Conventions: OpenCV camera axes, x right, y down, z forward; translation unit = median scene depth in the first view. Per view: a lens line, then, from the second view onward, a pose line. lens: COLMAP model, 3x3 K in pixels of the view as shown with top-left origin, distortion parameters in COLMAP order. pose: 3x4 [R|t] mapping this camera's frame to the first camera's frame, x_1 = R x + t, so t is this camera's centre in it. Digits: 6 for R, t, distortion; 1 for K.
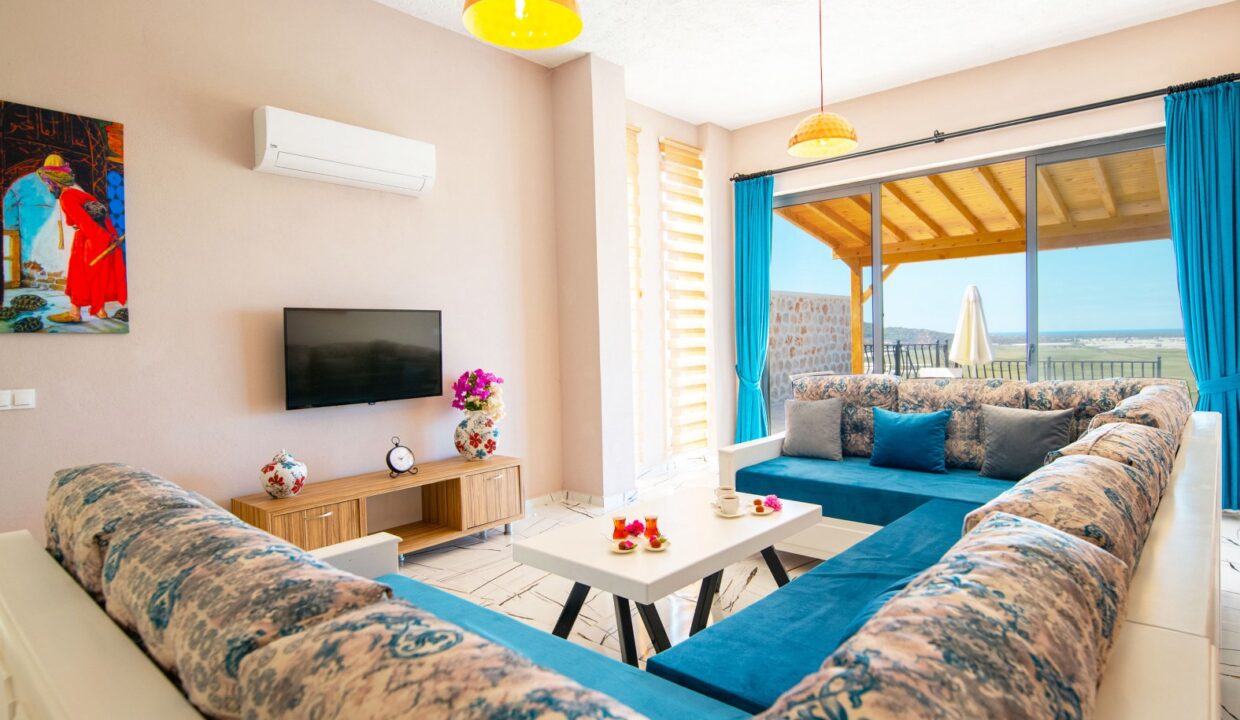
lens RADIAL K [[659.5, 0, 645.3], [0, 659.5, 357.1], [0, 0, 1]] dist [-0.002601, -0.003351]
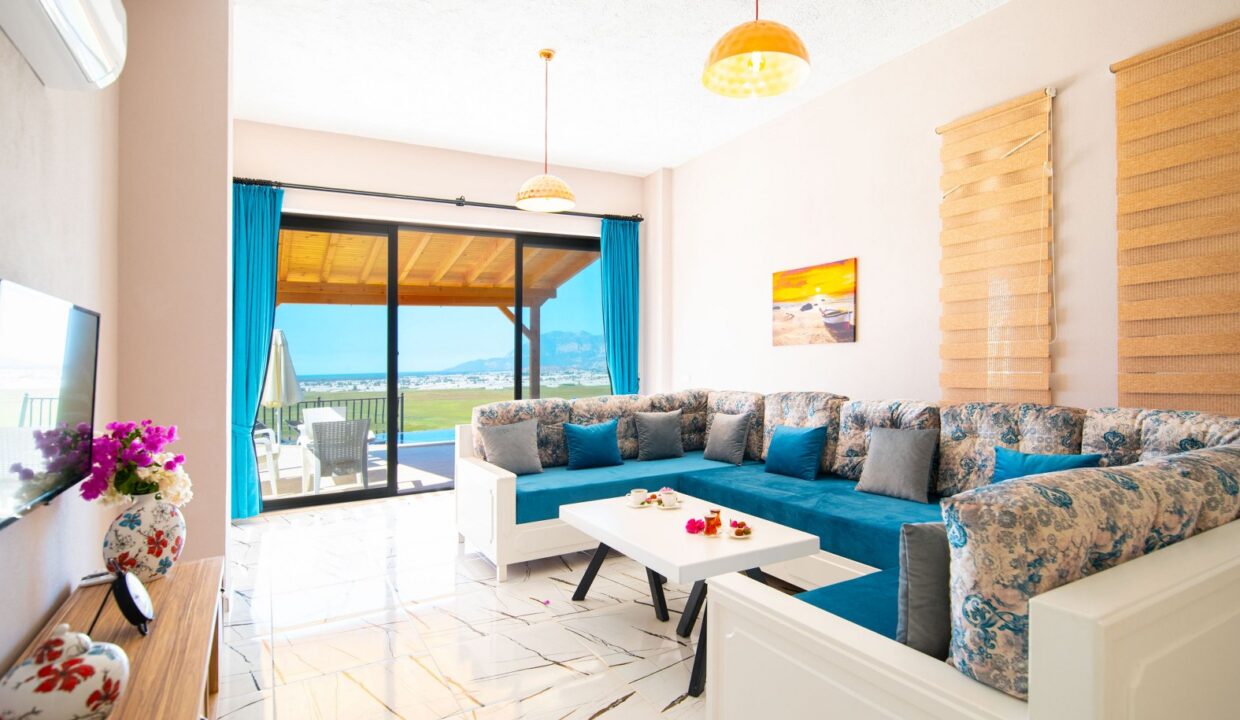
lens RADIAL K [[619.8, 0, 635.3], [0, 619.8, 360.9], [0, 0, 1]] dist [0.000584, -0.000073]
pose [[0.354352, 0.017305, 0.934952, -0.657887], [0.045791, 0.998308, -0.035833, 0.007903], [-0.933990, 0.055510, 0.352960, 0.452678]]
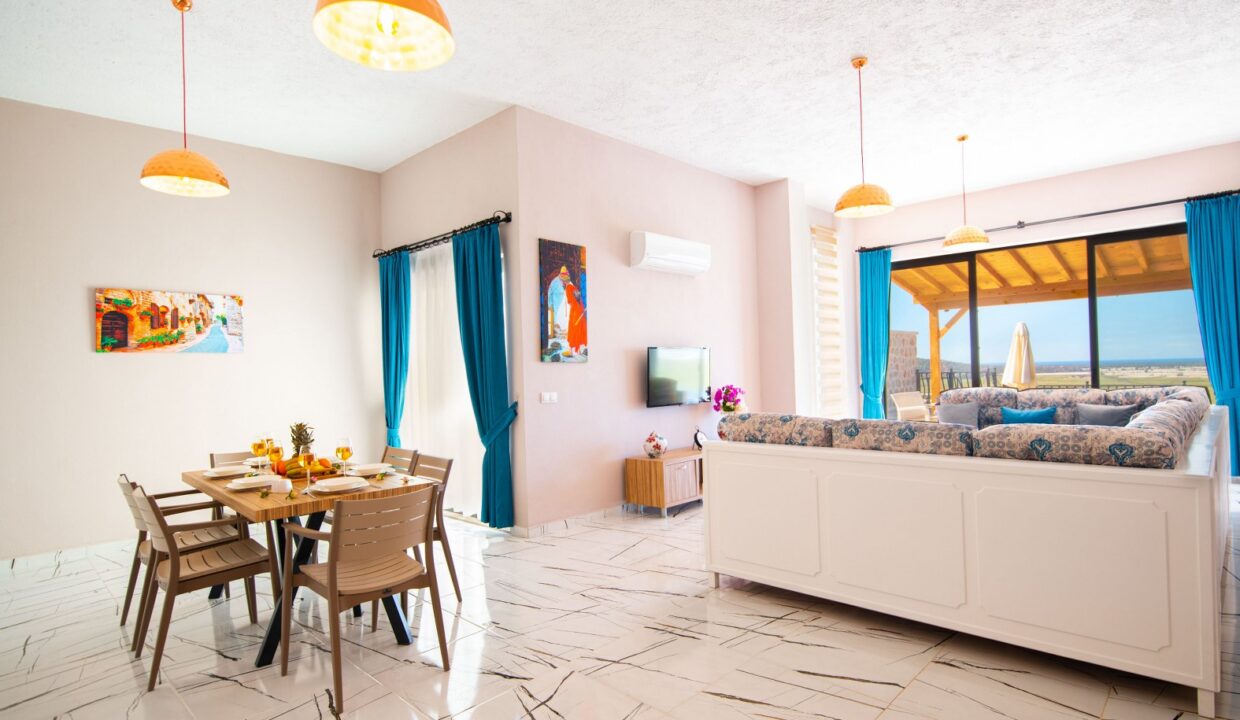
lens RADIAL K [[631.2, 0, 623.9], [0, 631.2, 364.1], [0, 0, 1]] dist [0.002855, -0.010551]
pose [[0.998067, -0.004851, -0.061961, -0.452586], [0.002526, 0.999292, -0.037551, 0.026415], [0.062099, 0.037322, 0.997372, -0.558929]]
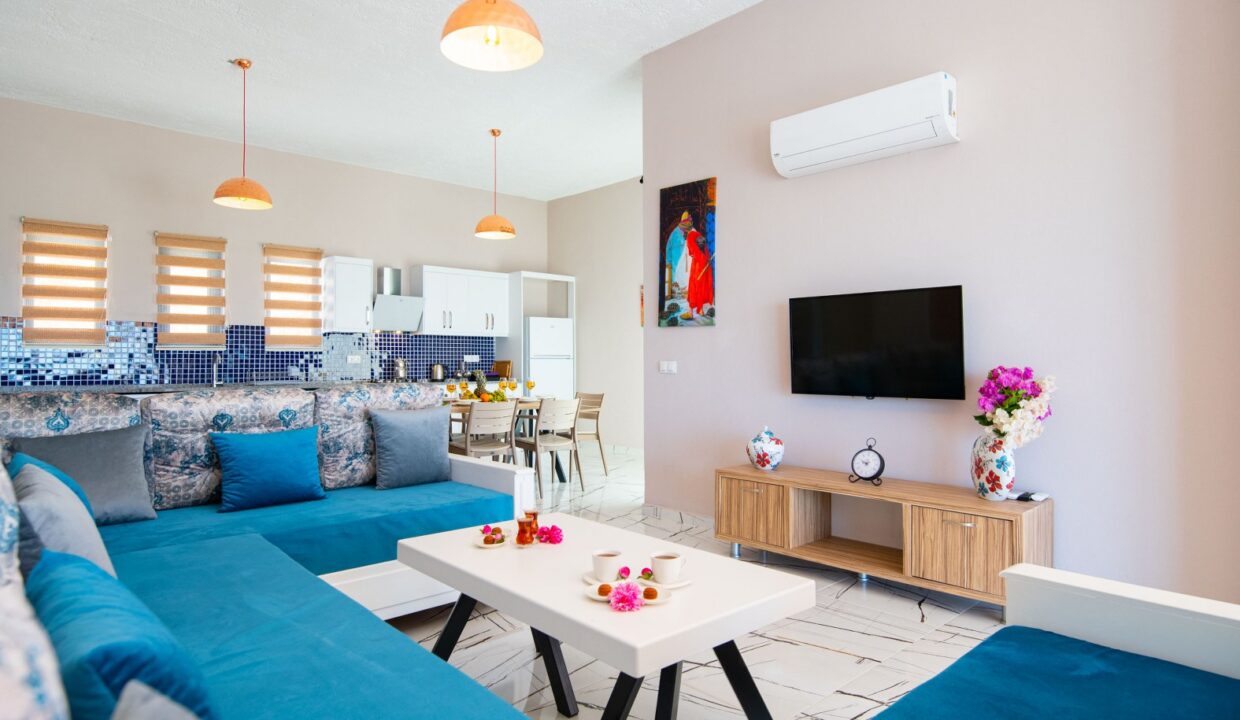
lens RADIAL K [[693.2, 0, 610.4], [0, 693.2, 349.4], [0, 0, 1]] dist [0.004980, 0.000408]
pose [[-0.117617, 0.007183, -0.993033, 0.553735], [-0.027128, 0.999577, 0.010443, 0.004228], [0.992688, 0.028168, -0.117372, 0.748081]]
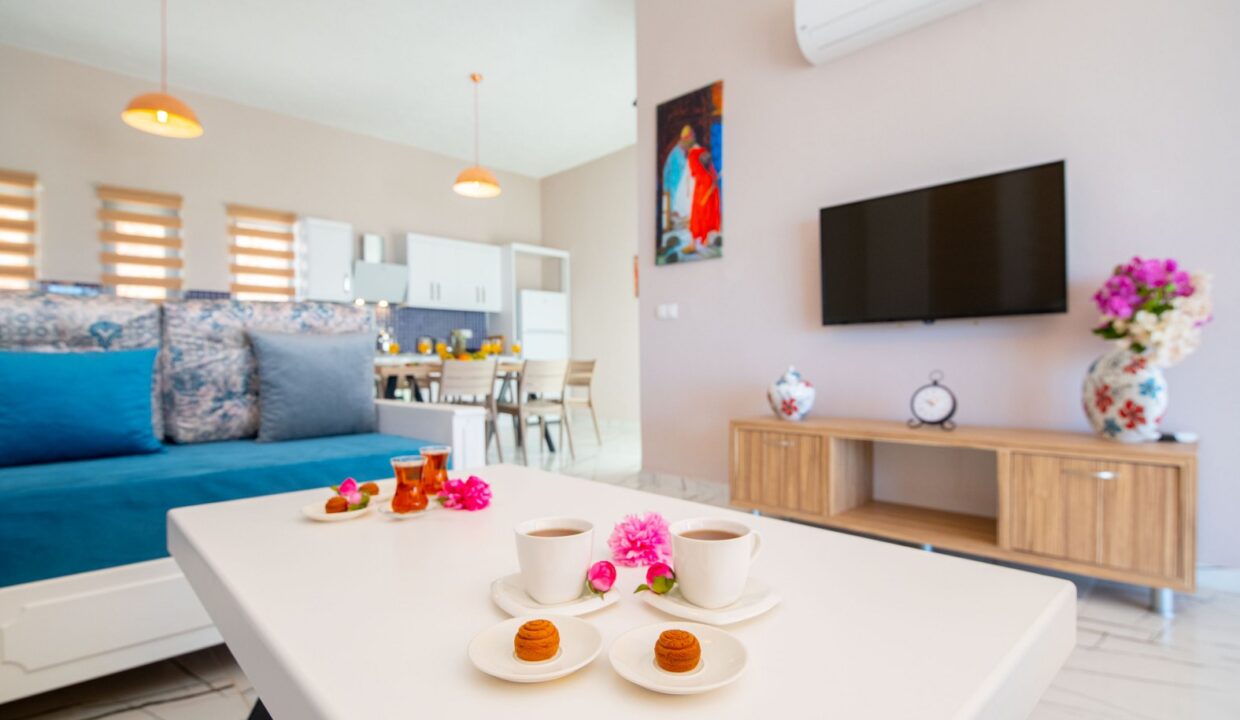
lens RADIAL K [[598.2, 0, 634.0], [0, 598.2, 365.9], [0, 0, 1]] dist [0.006307, -0.012568]
pose [[-0.075043, 0.031708, -0.996676, 0.240299], [-0.019022, 0.999267, 0.033222, 0.099793], [0.996999, 0.021451, -0.074385, 0.725767]]
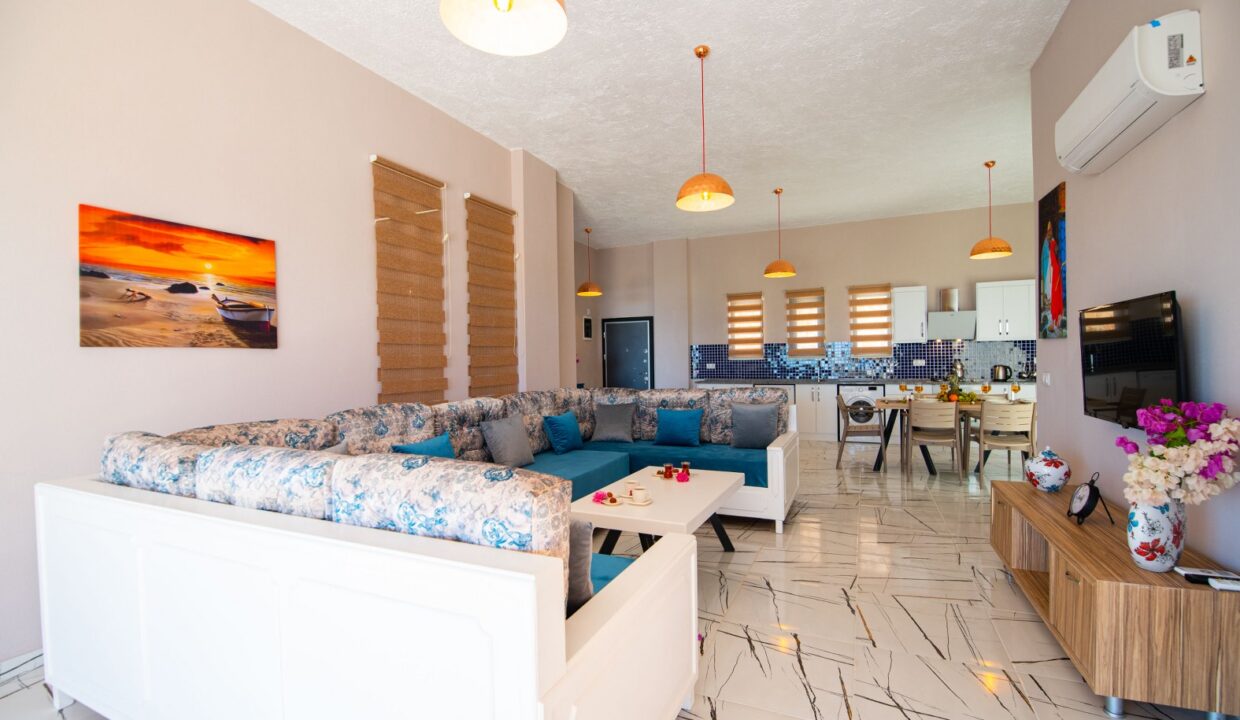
lens RADIAL K [[539.2, 0, 640.0], [0, 539.2, 366.4], [0, 0, 1]] dist [-0.002024, -0.008851]
pose [[-0.951451, 0.044556, -0.304560, 0.294232], [0.031031, 0.998311, 0.049108, -0.045786], [0.306234, 0.037273, -0.951226, 1.392287]]
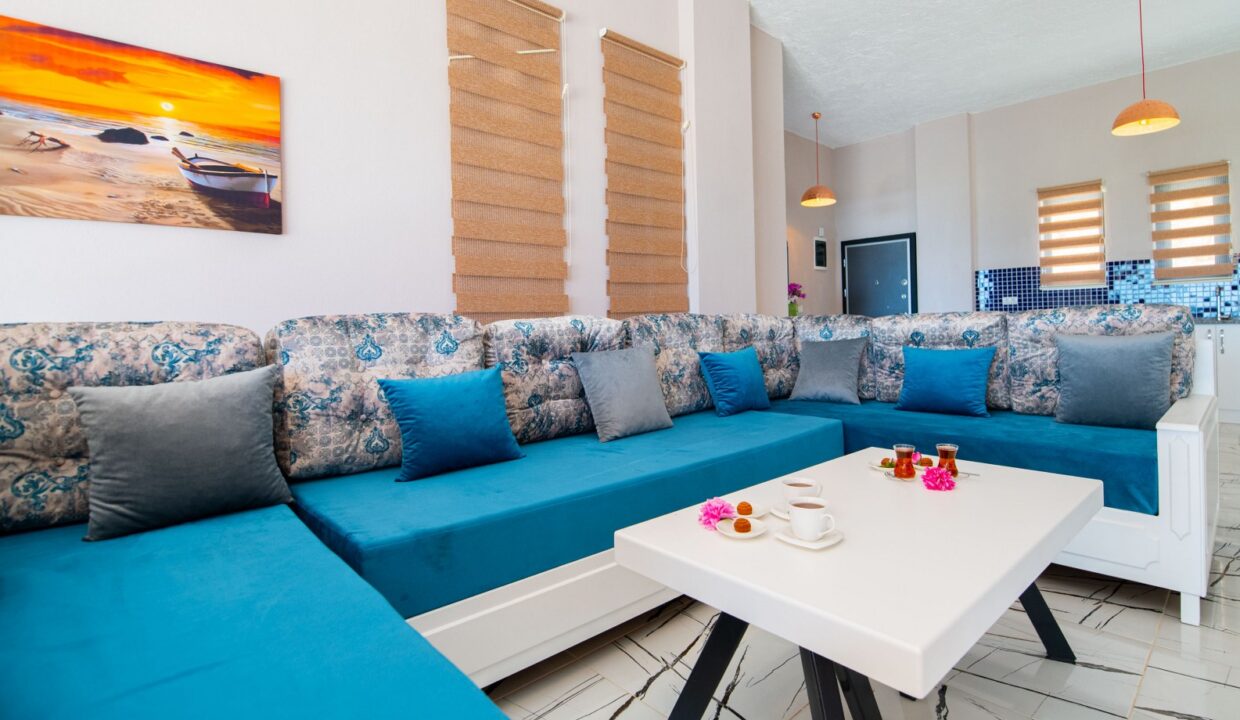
lens RADIAL K [[598.6, 0, 667.7], [0, 598.6, 320.7], [0, 0, 1]] dist [0.001783, -0.013099]
pose [[-0.995751, 0.048515, 0.078272, 0.133247], [0.050643, 0.998393, 0.025441, 0.040894], [-0.076911, 0.029297, -0.996607, 1.044978]]
